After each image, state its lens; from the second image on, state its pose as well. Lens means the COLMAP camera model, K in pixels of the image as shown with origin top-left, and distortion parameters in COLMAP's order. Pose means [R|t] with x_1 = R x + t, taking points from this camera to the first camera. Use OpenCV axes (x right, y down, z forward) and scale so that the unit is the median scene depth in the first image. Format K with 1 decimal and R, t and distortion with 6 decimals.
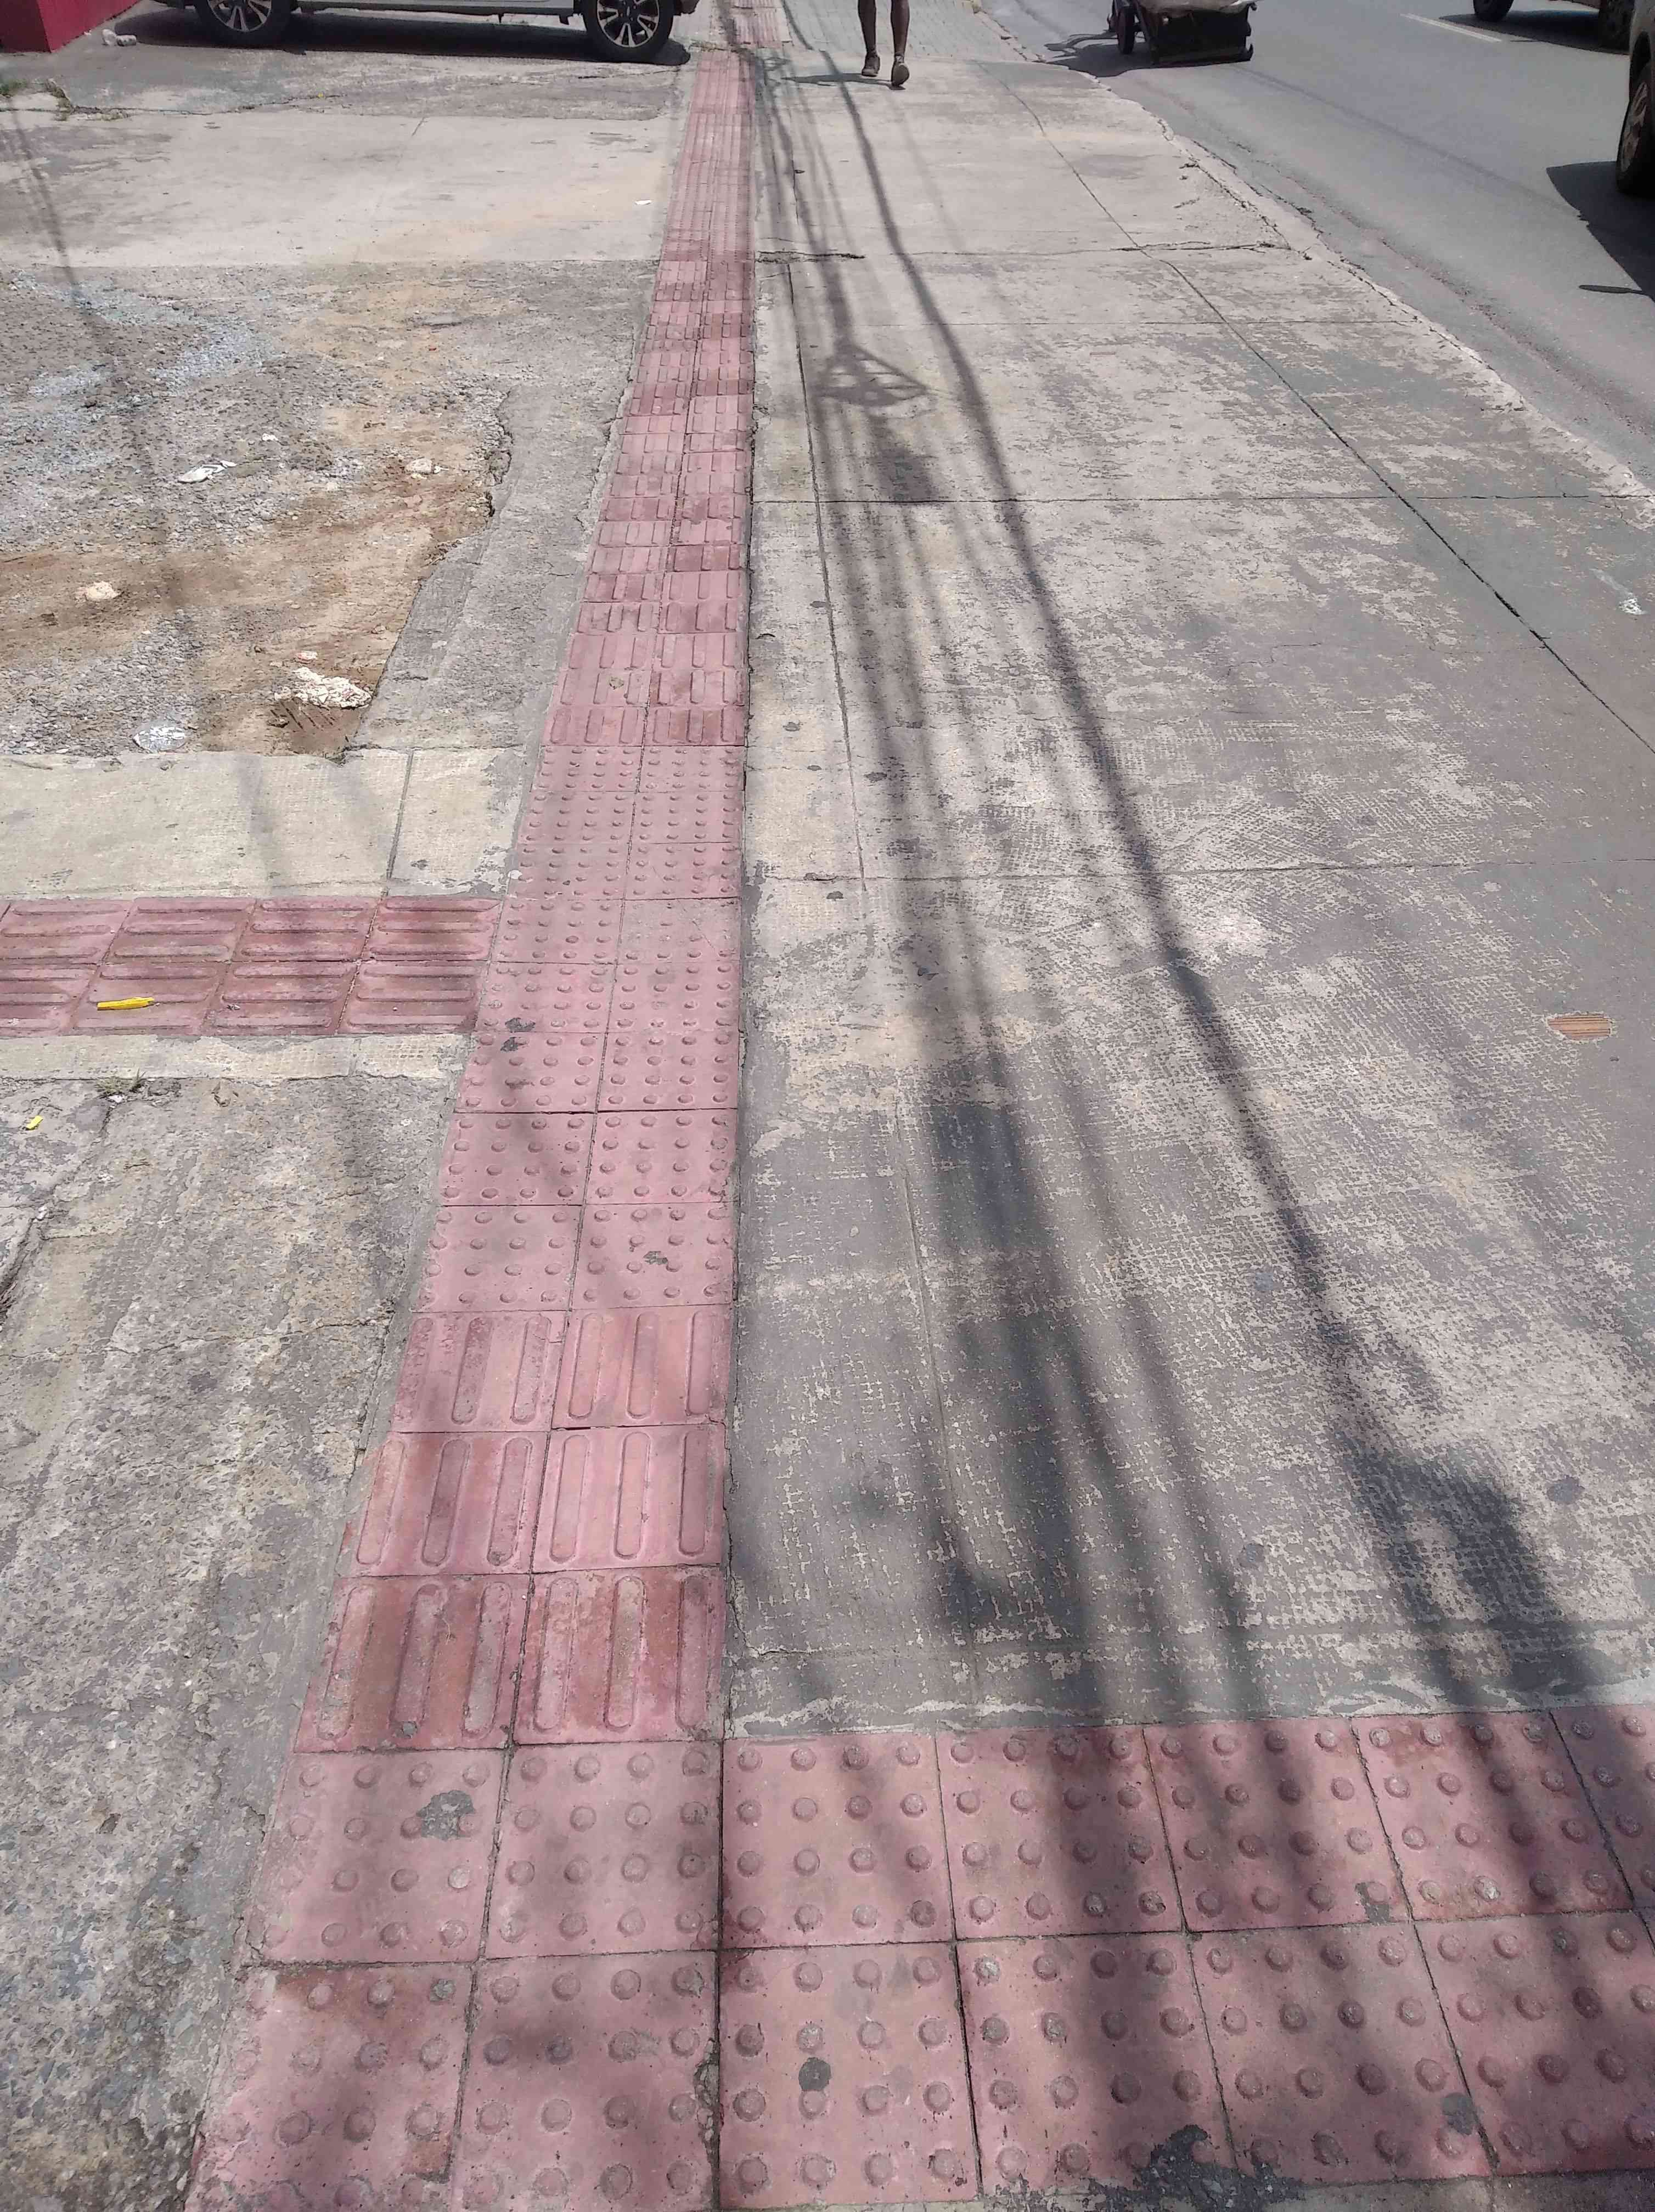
lens RADIAL K [[1709.6, 0, 831.2], [0, 1709.6, 1136.9], [0, 0, 1]] dist [0.031802, -0.060595]
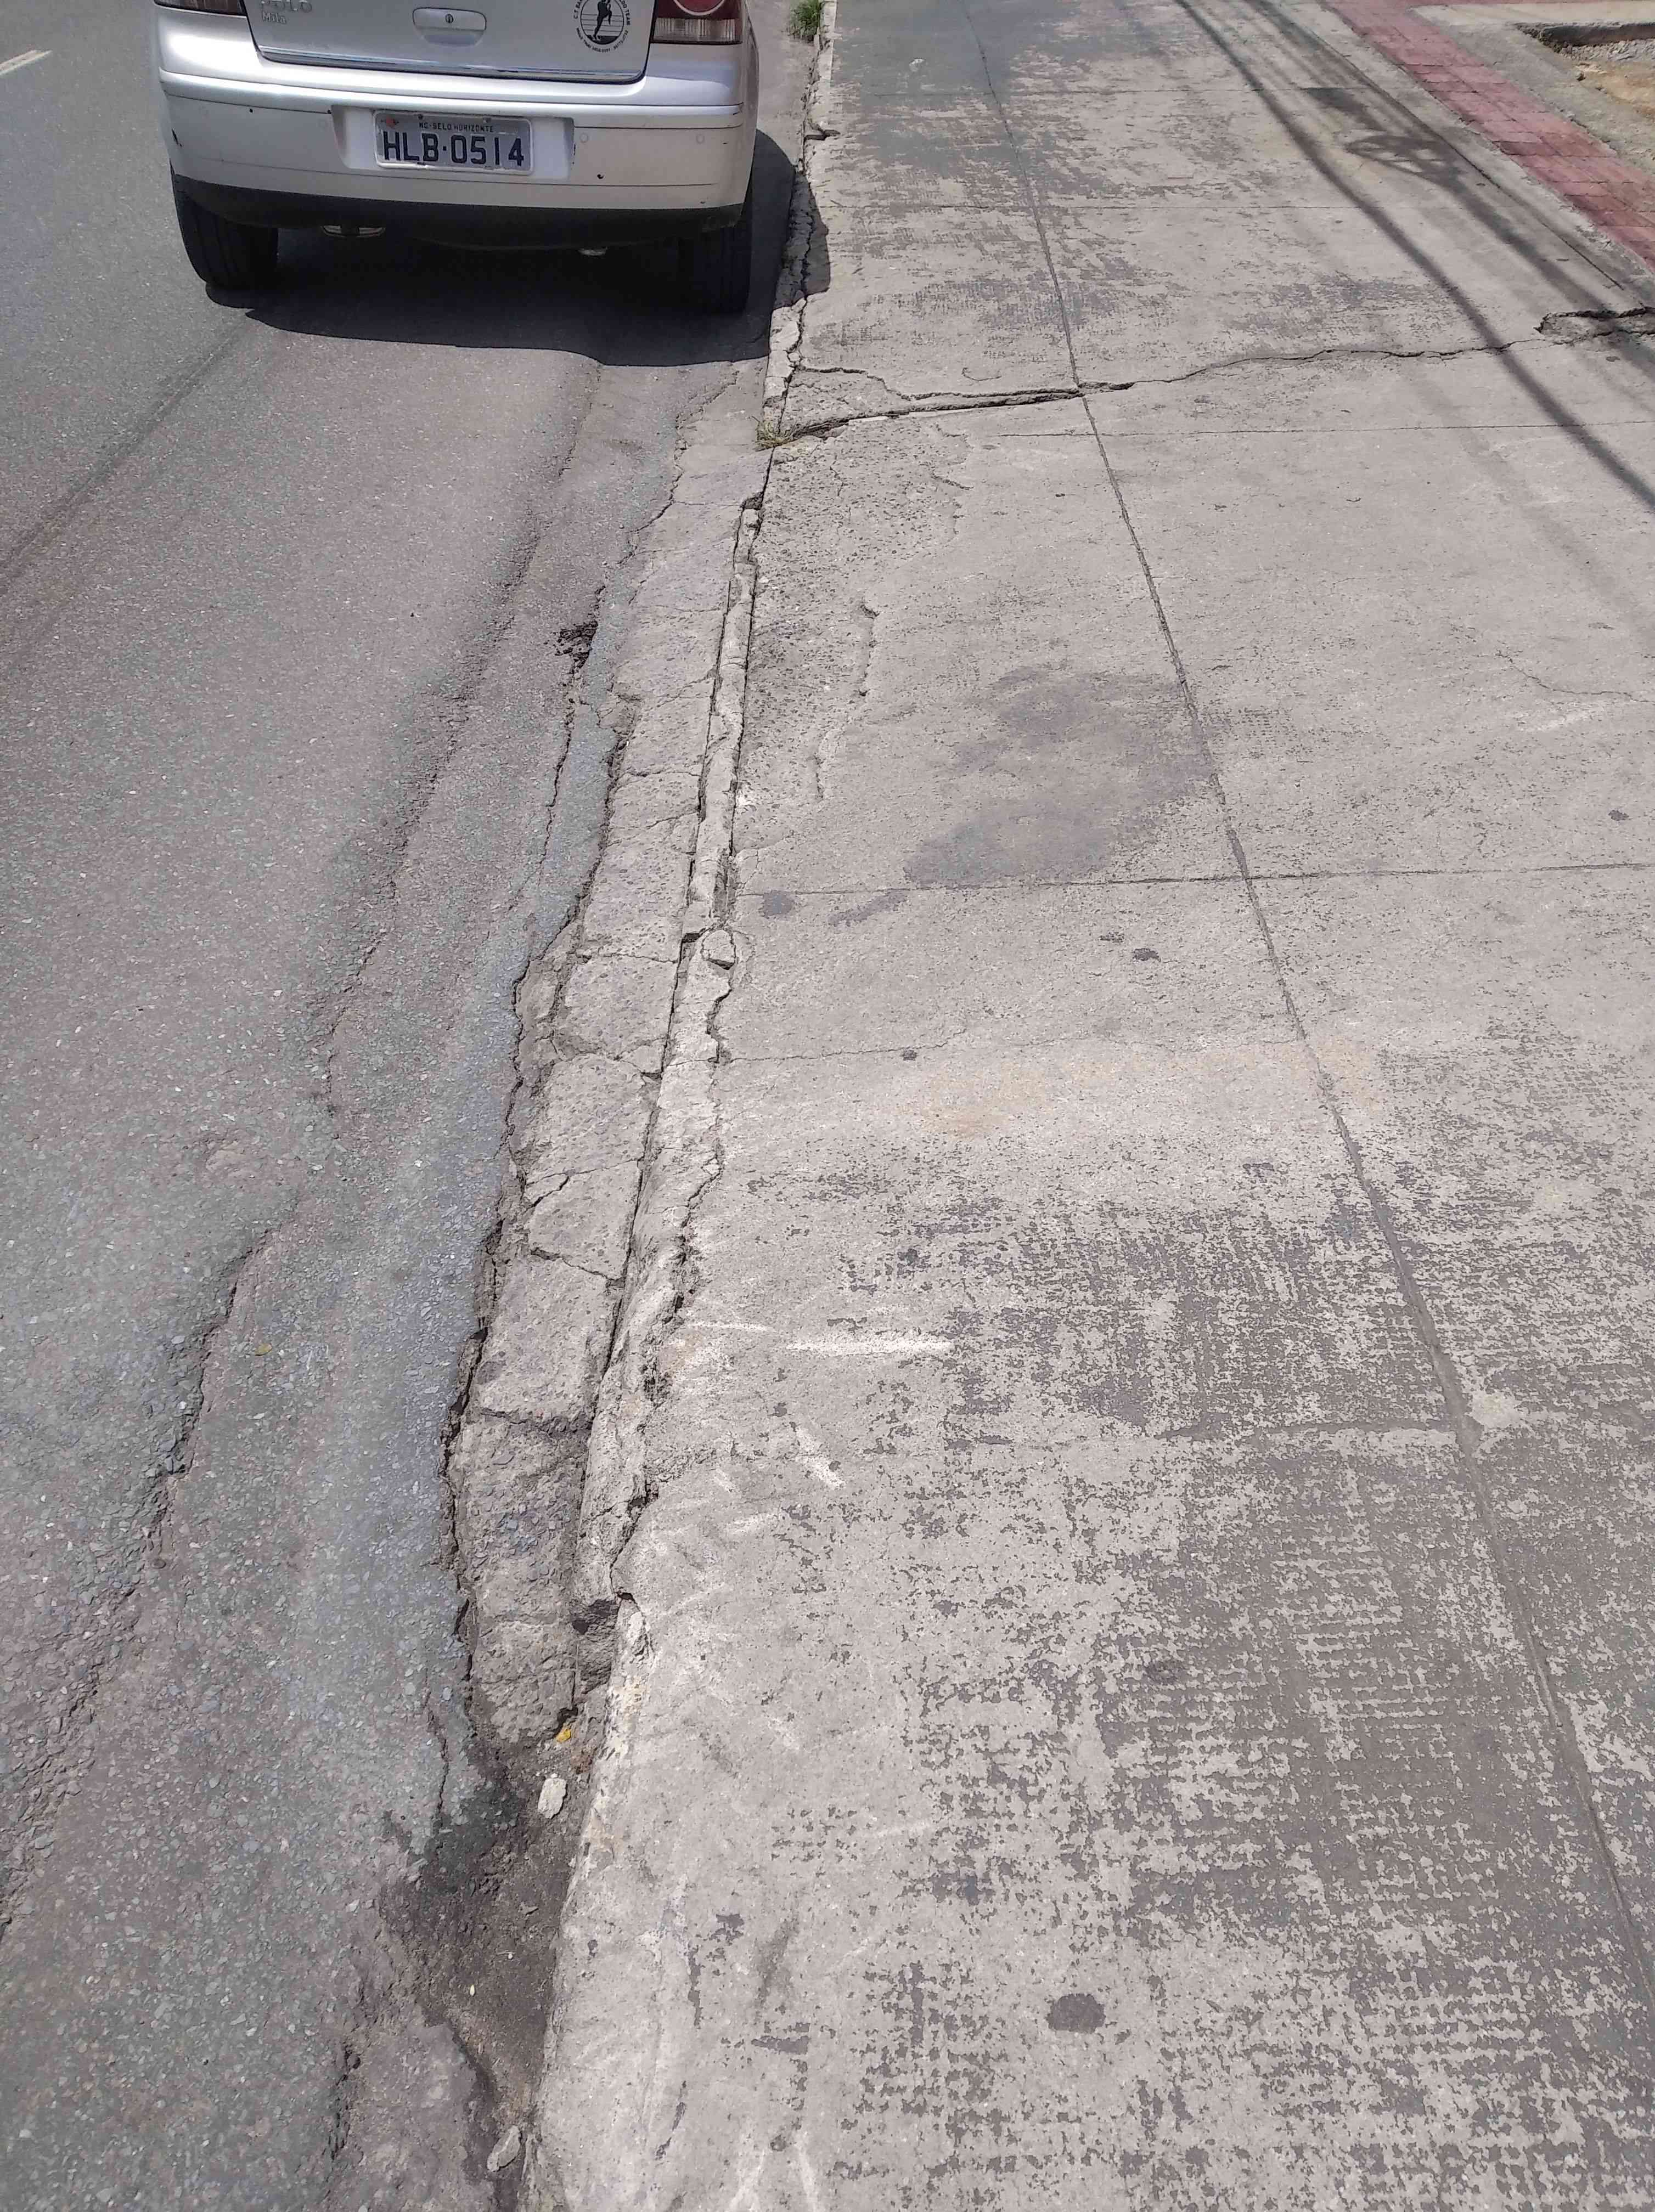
lens RADIAL K [[1709.6, 0, 831.2], [0, 1709.6, 1136.9], [0, 0, 1]] dist [0.031802, -0.060595]
pose [[-0.998122, -0.039775, 0.046582, 0.891606], [0.037008, 0.214397, 0.976045, -3.975070], [-0.048809, 0.975936, -0.212522, 5.329179]]
